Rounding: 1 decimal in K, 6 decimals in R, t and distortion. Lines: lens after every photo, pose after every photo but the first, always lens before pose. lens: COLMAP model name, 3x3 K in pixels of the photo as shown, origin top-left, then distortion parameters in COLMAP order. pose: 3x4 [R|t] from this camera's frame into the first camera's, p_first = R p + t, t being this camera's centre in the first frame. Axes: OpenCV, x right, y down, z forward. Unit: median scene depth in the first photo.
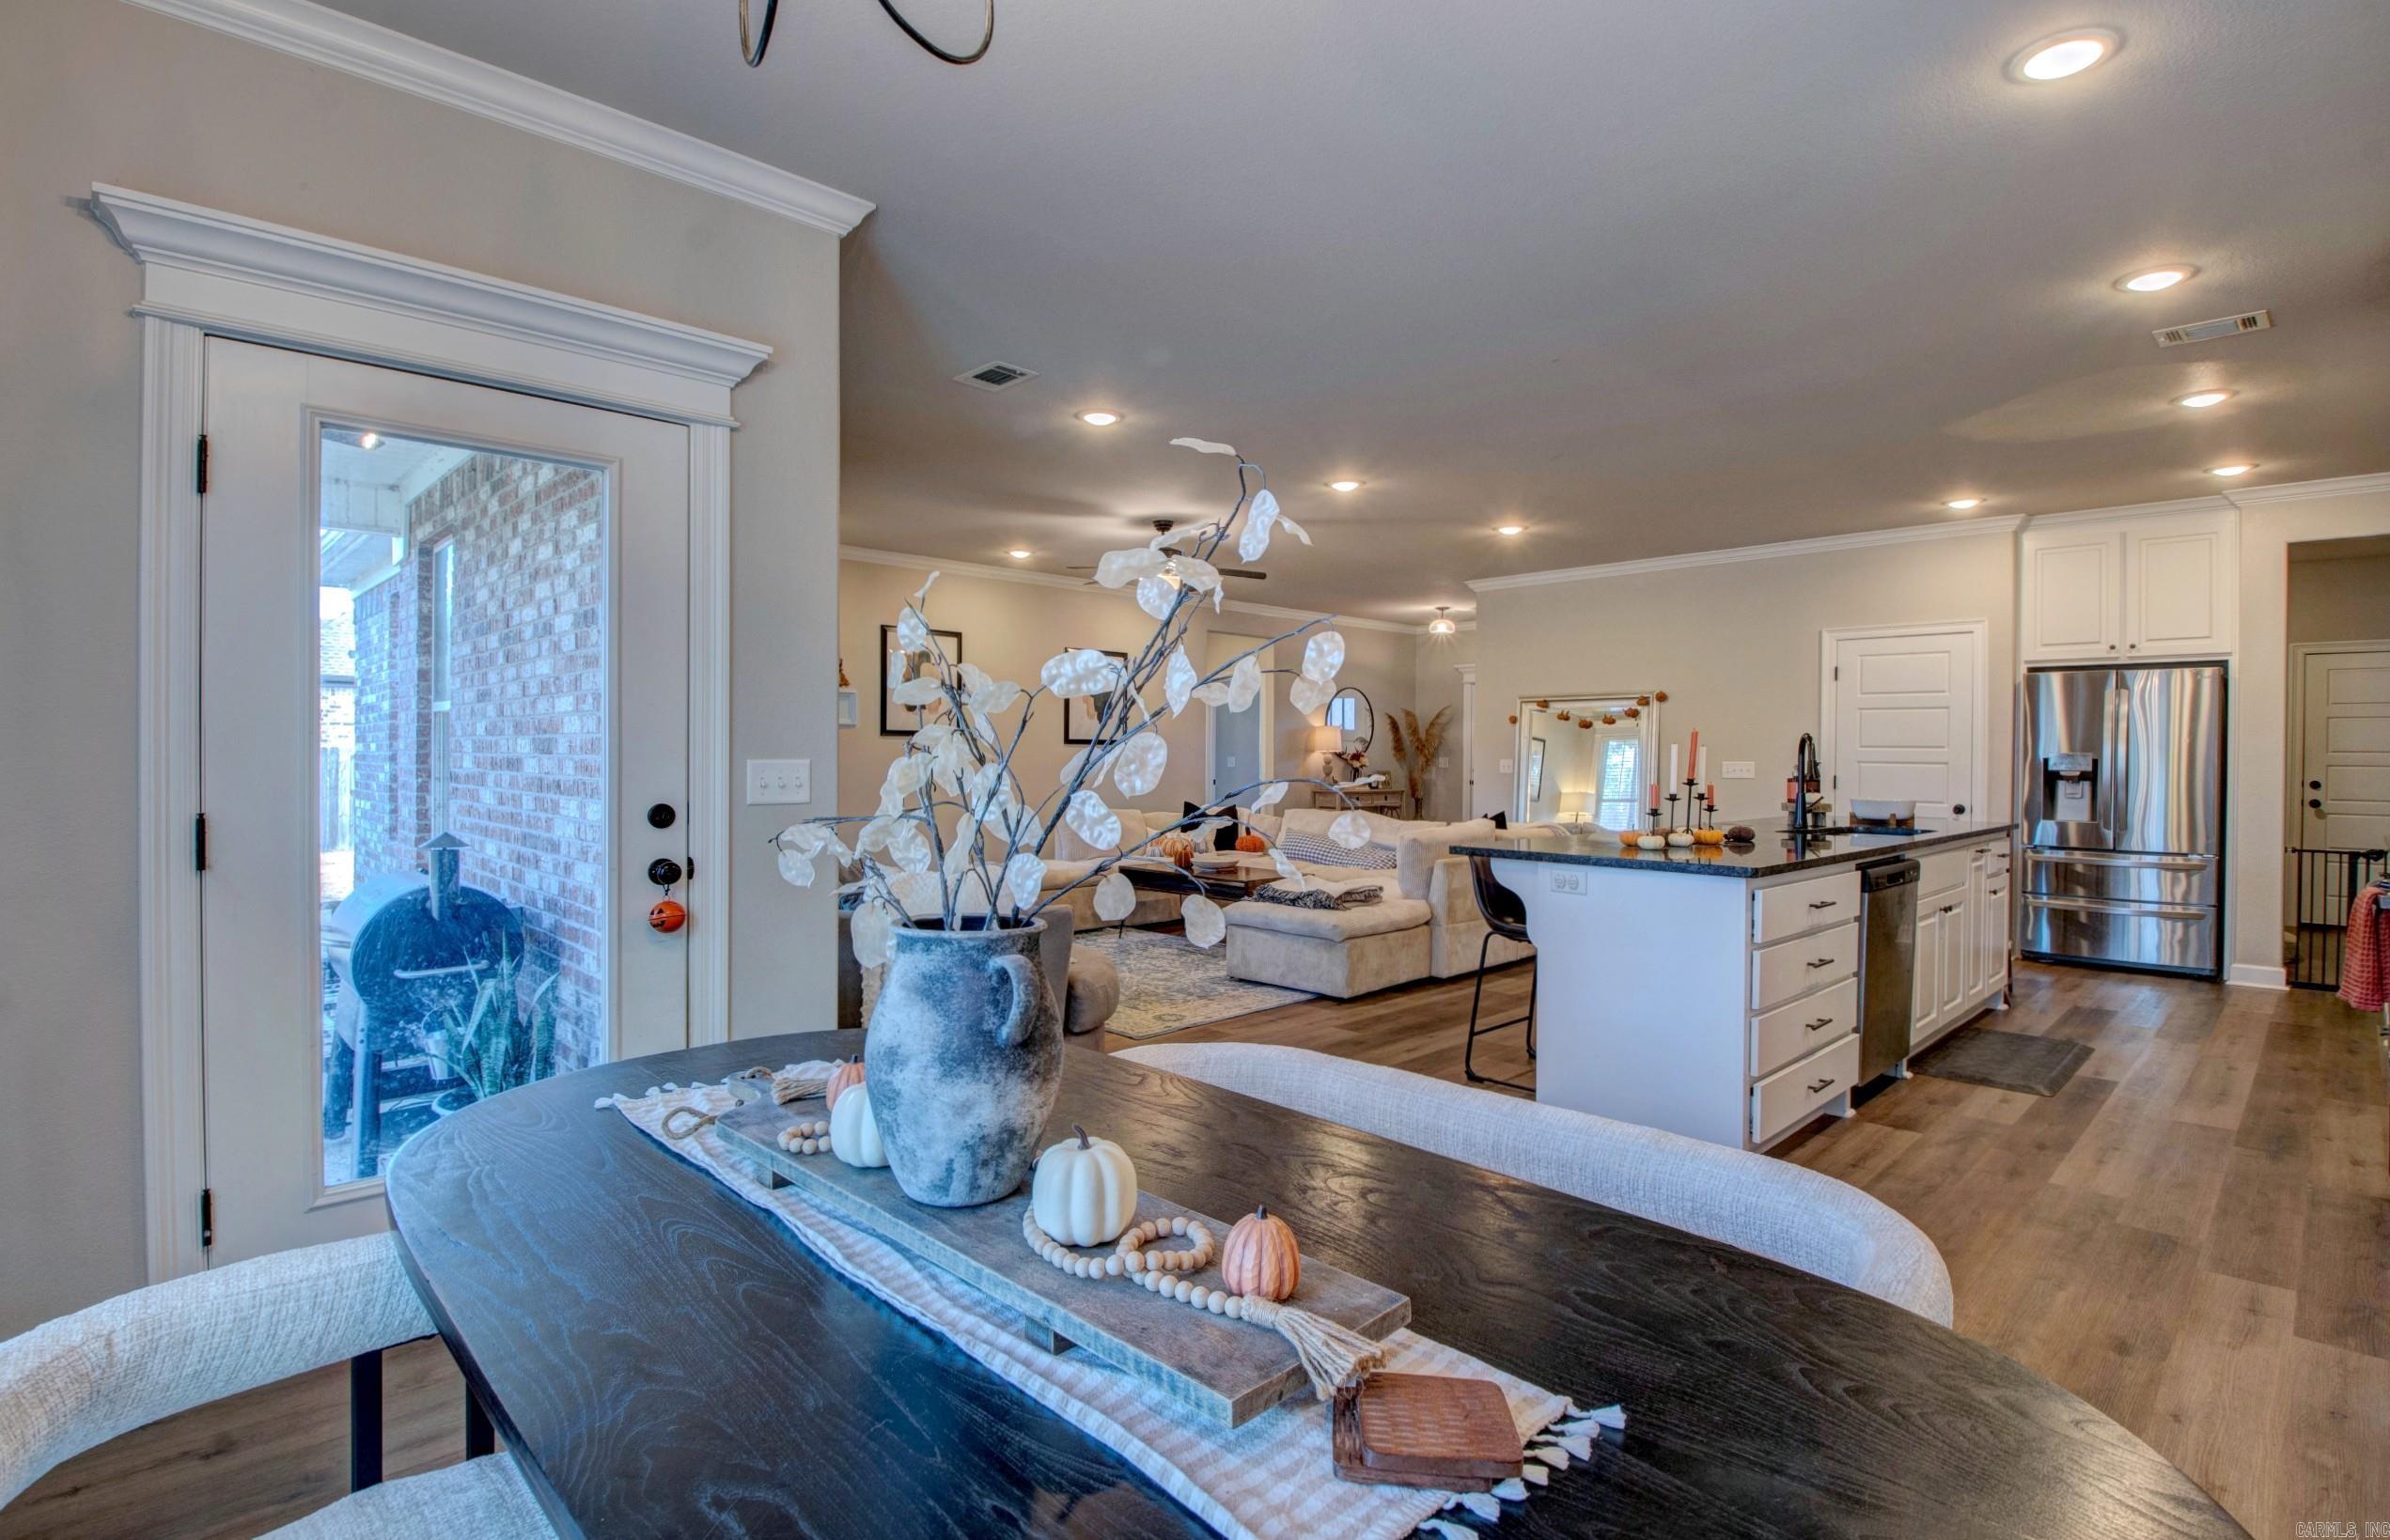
lens RADIAL K [[1131.8, 0, 1188.3], [0, 1131.8, 759.0], [0, 0, 1]] dist [0.011523, -0.024421]
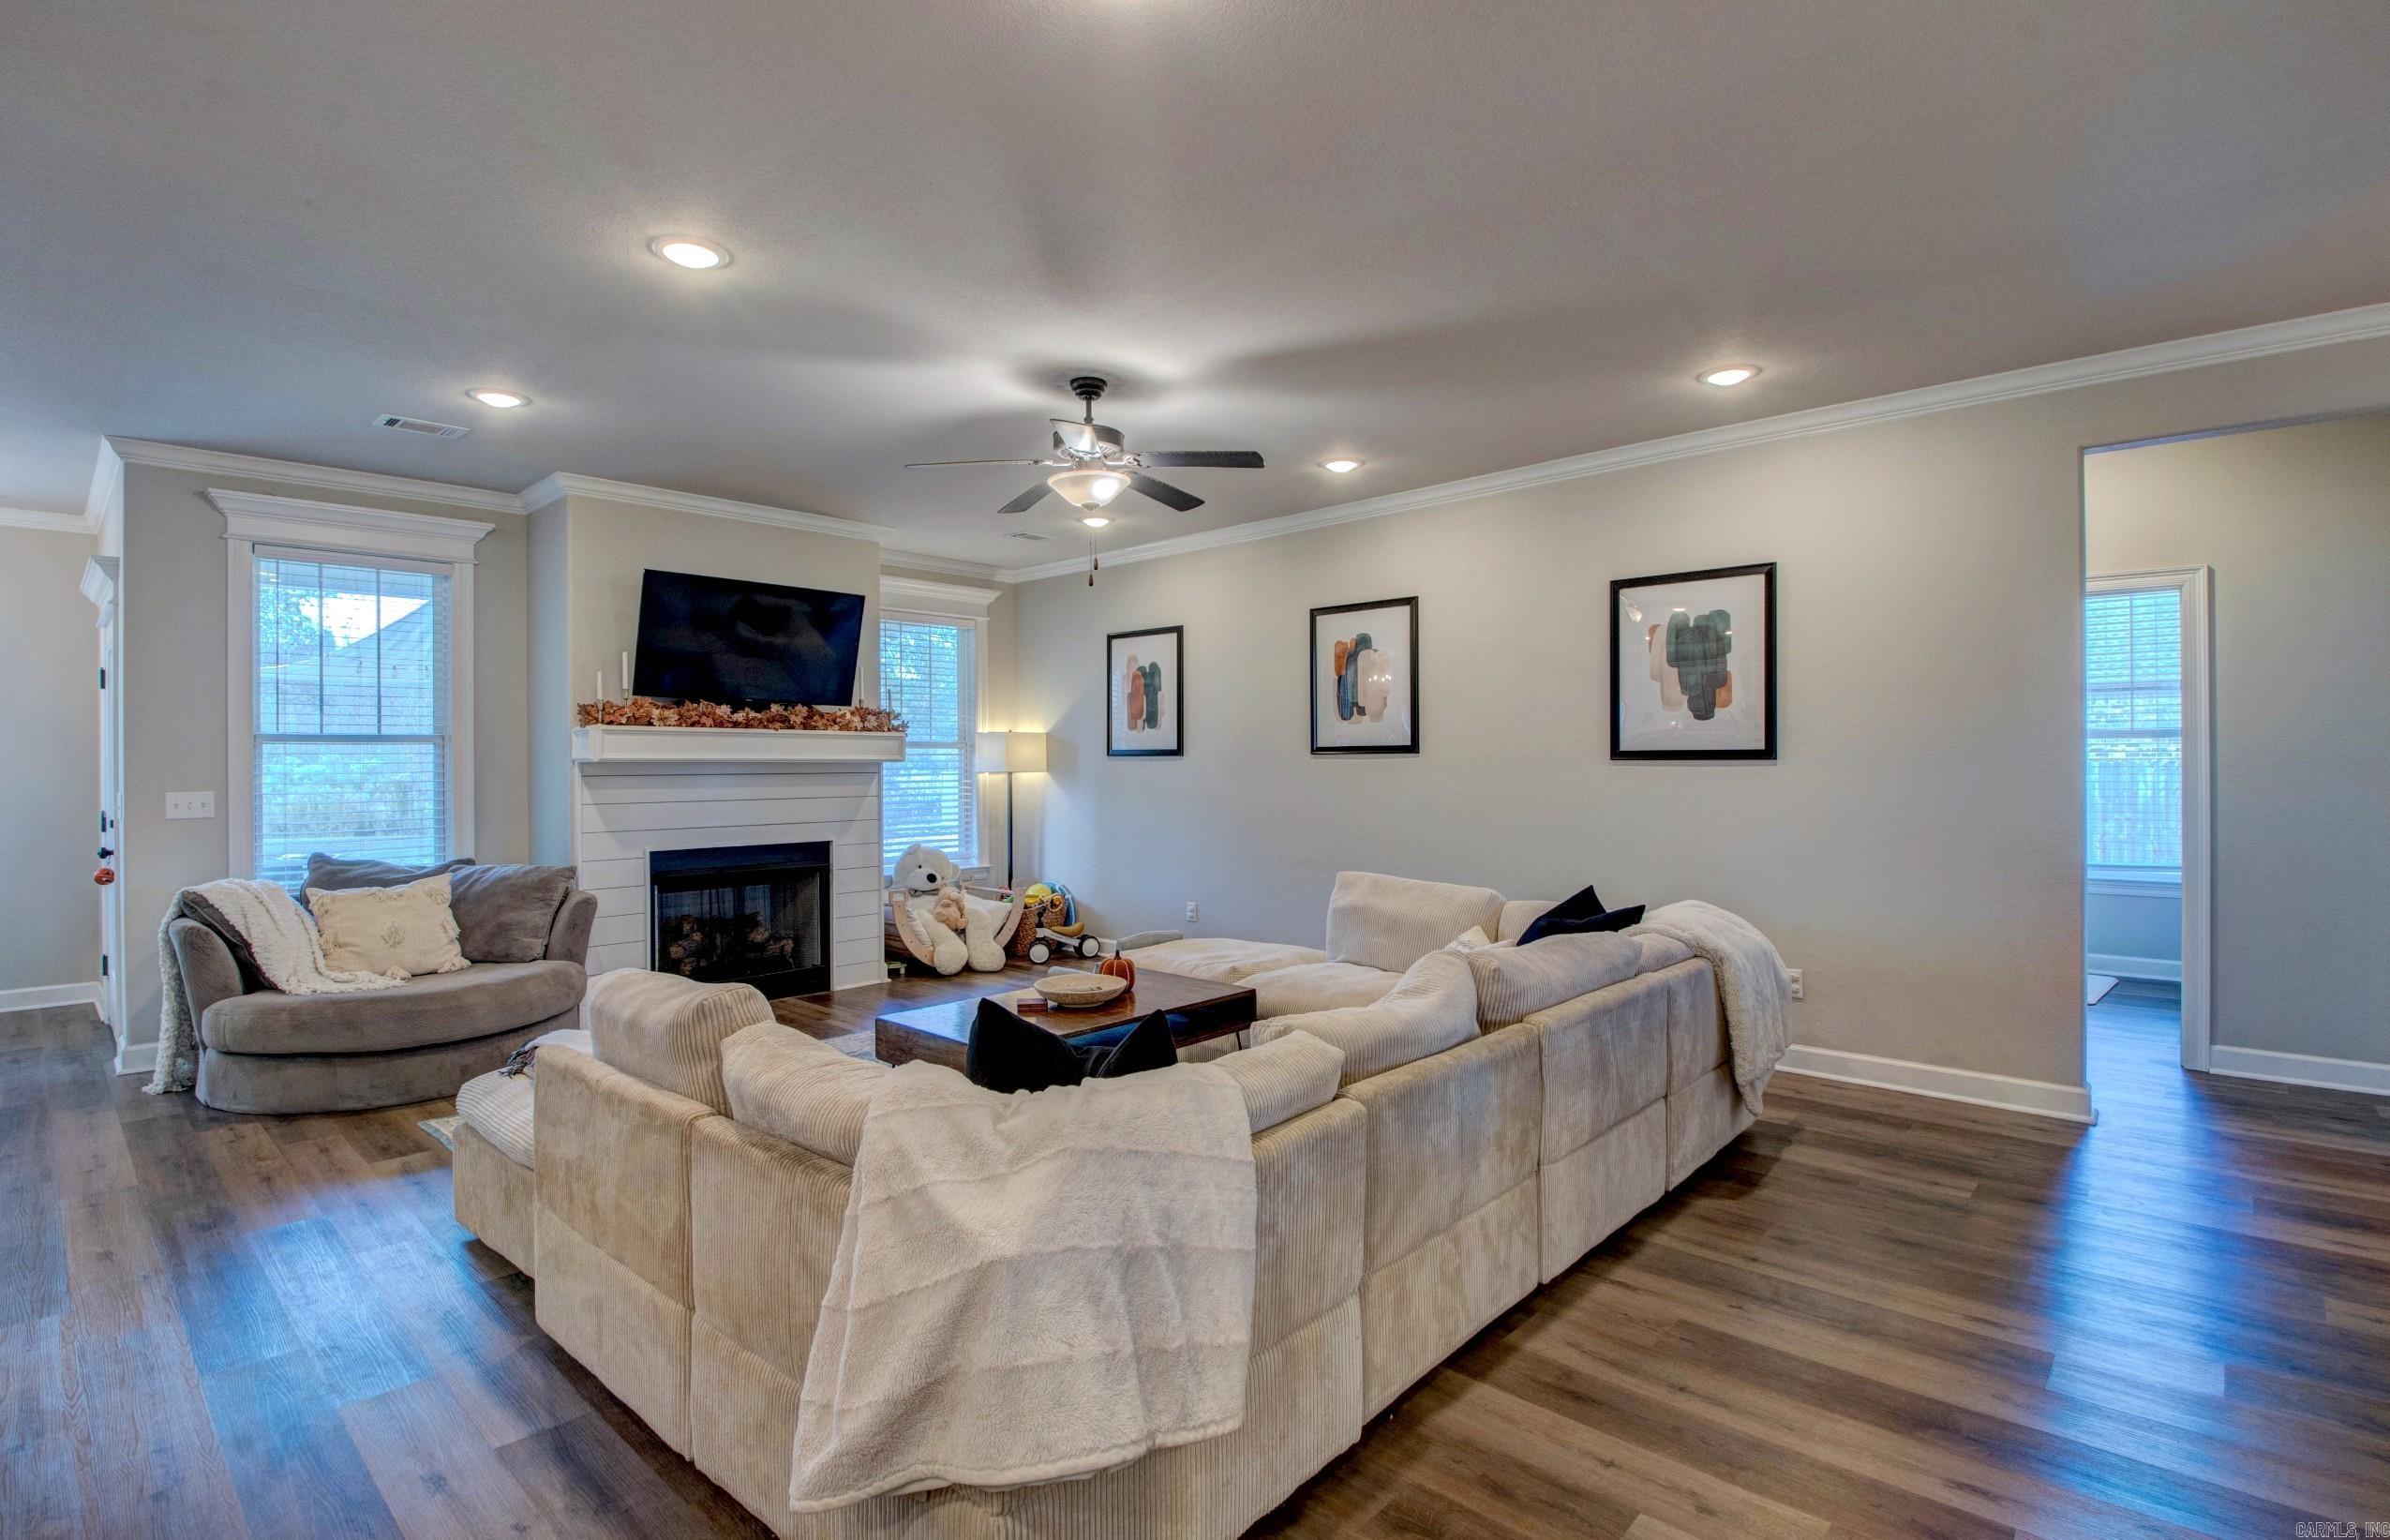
lens RADIAL K [[1114.9, 0, 1189.4], [0, 1114.9, 760.9], [0, 0, 1]] dist [0.027515, -0.039404]
pose [[0.049915, -0.009508, -0.998708, 0.578331], [0.002019, 0.999954, -0.009419, -0.011673], [0.998751, -0.001546, 0.049932, 1.073938]]
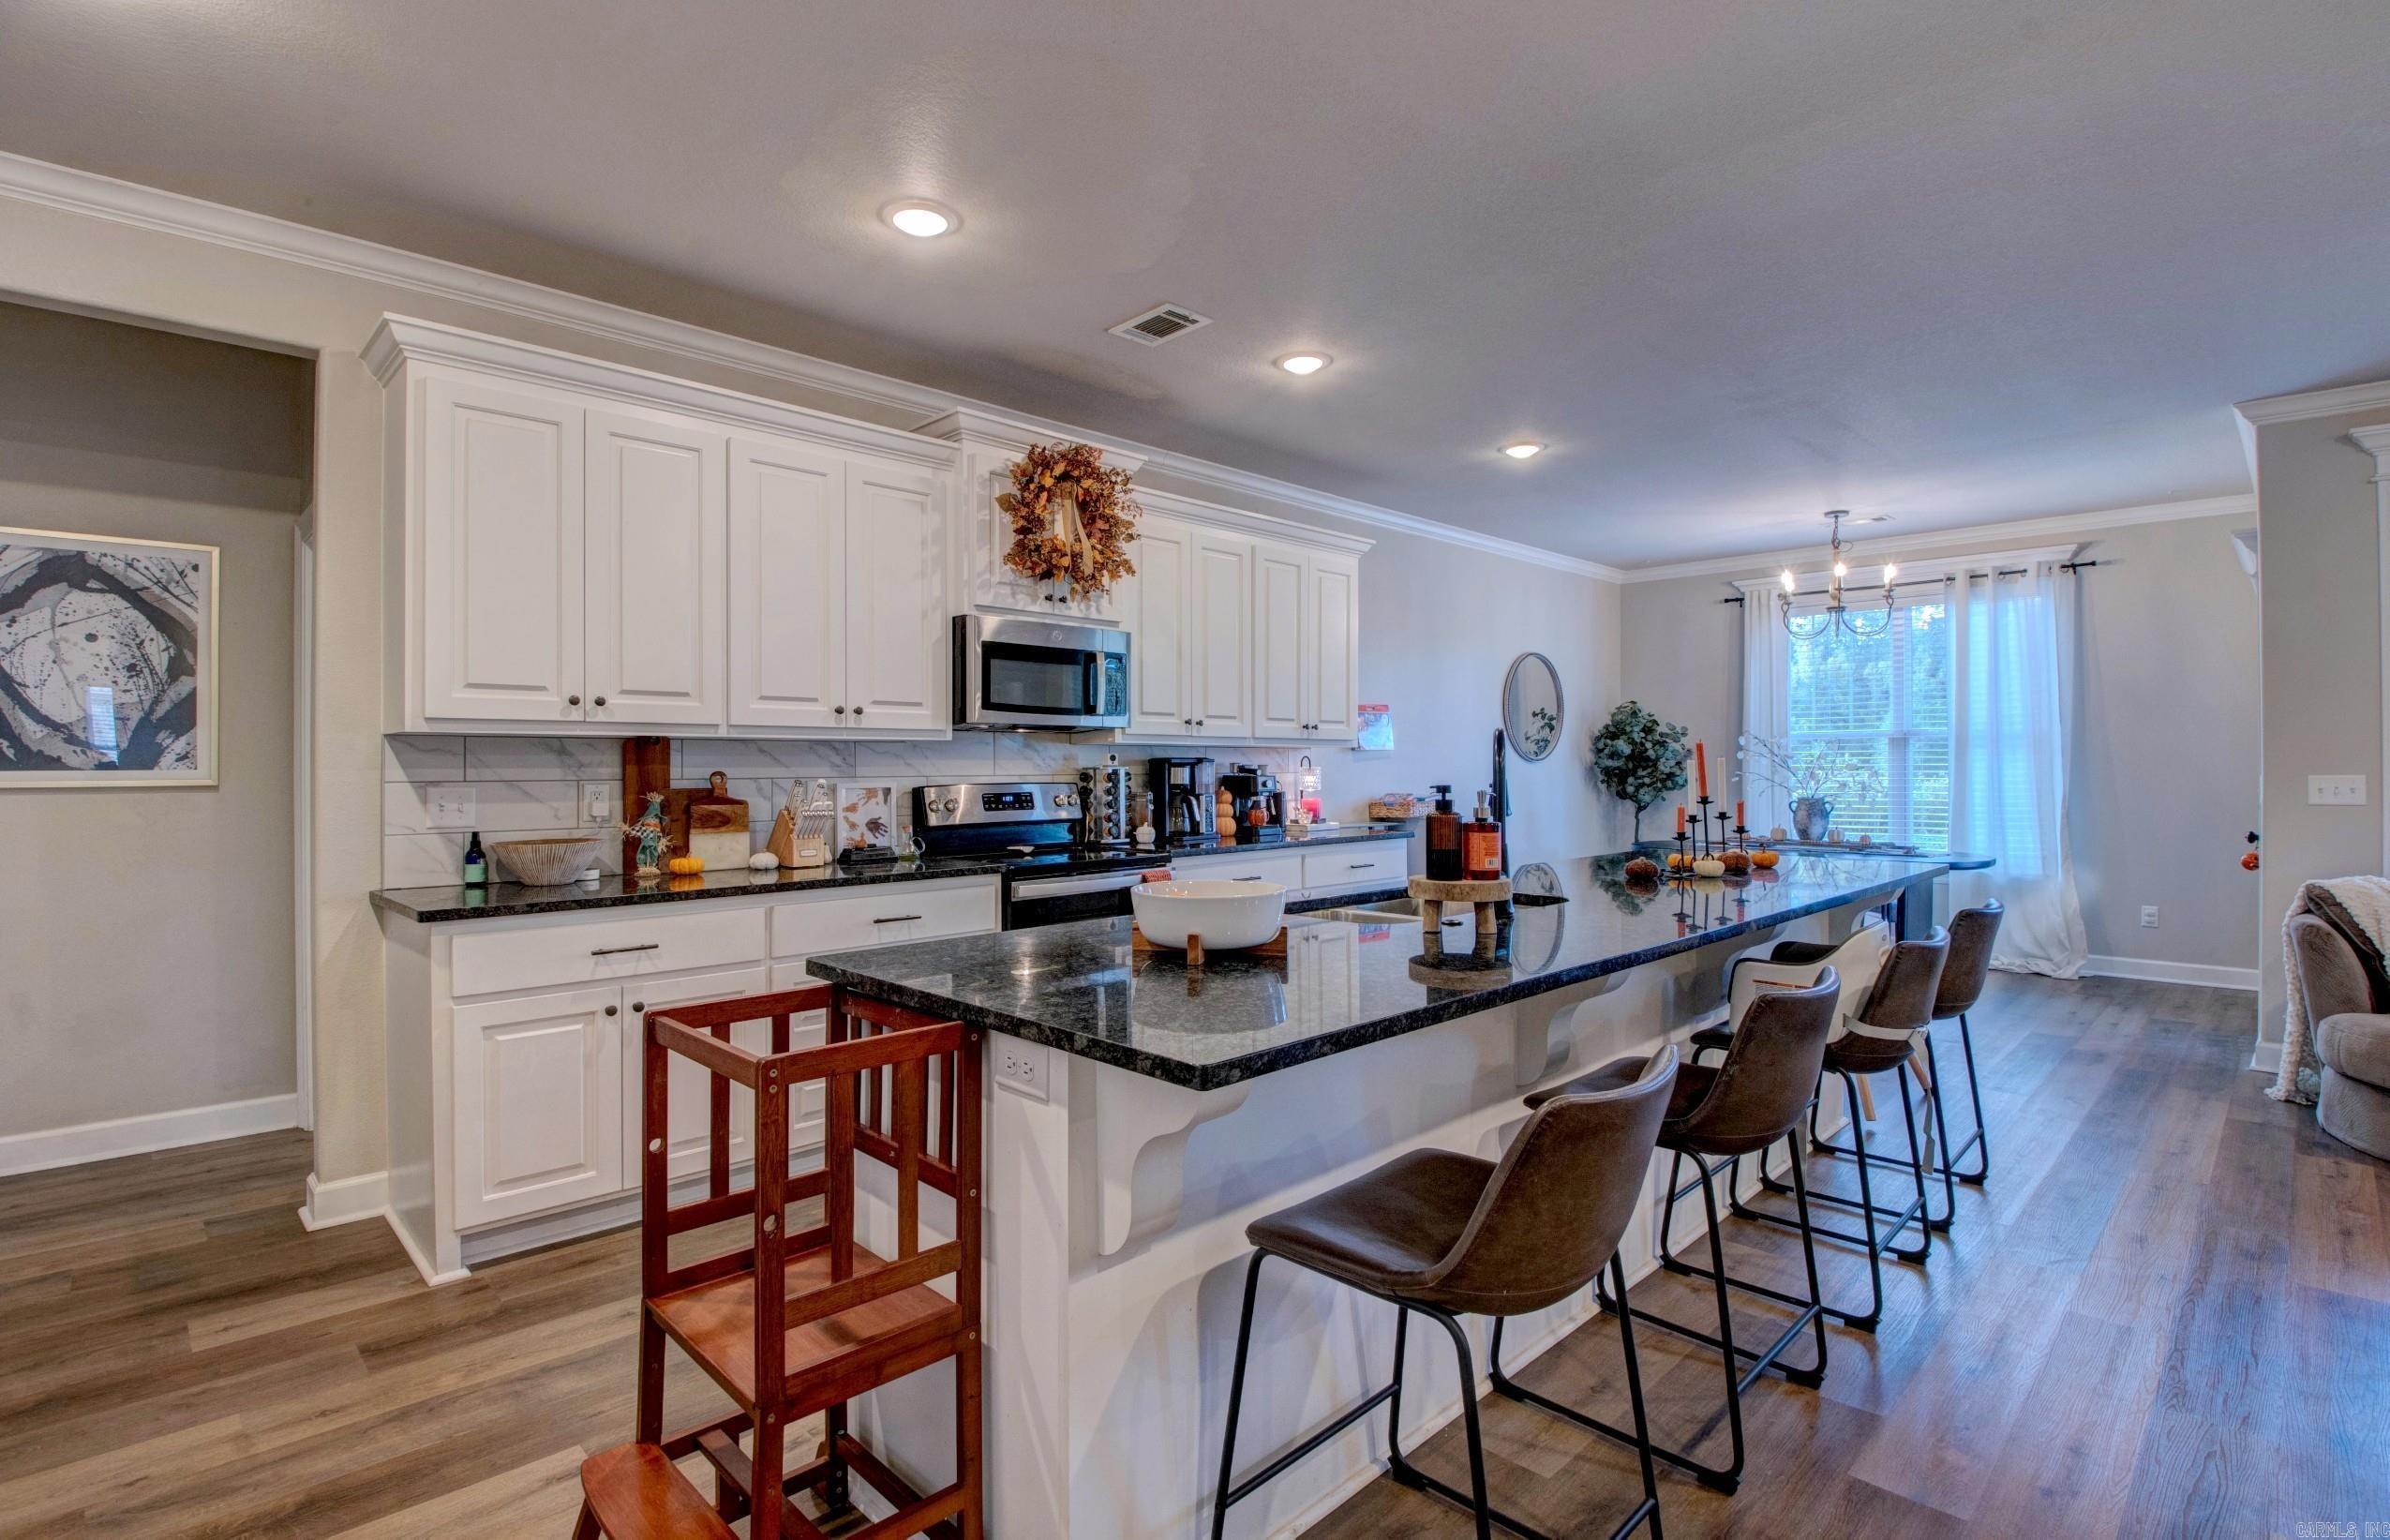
lens RADIAL K [[1119.1, 0, 1200.1], [0, 1119.1, 761.5], [0, 0, 1]] dist [0.029335, -0.032835]
pose [[-0.999832, -0.004829, -0.017706, 0.497242], [-0.004895, 0.999981, 0.003694, -0.006760], [0.017688, 0.003780, -0.999836, 1.094729]]
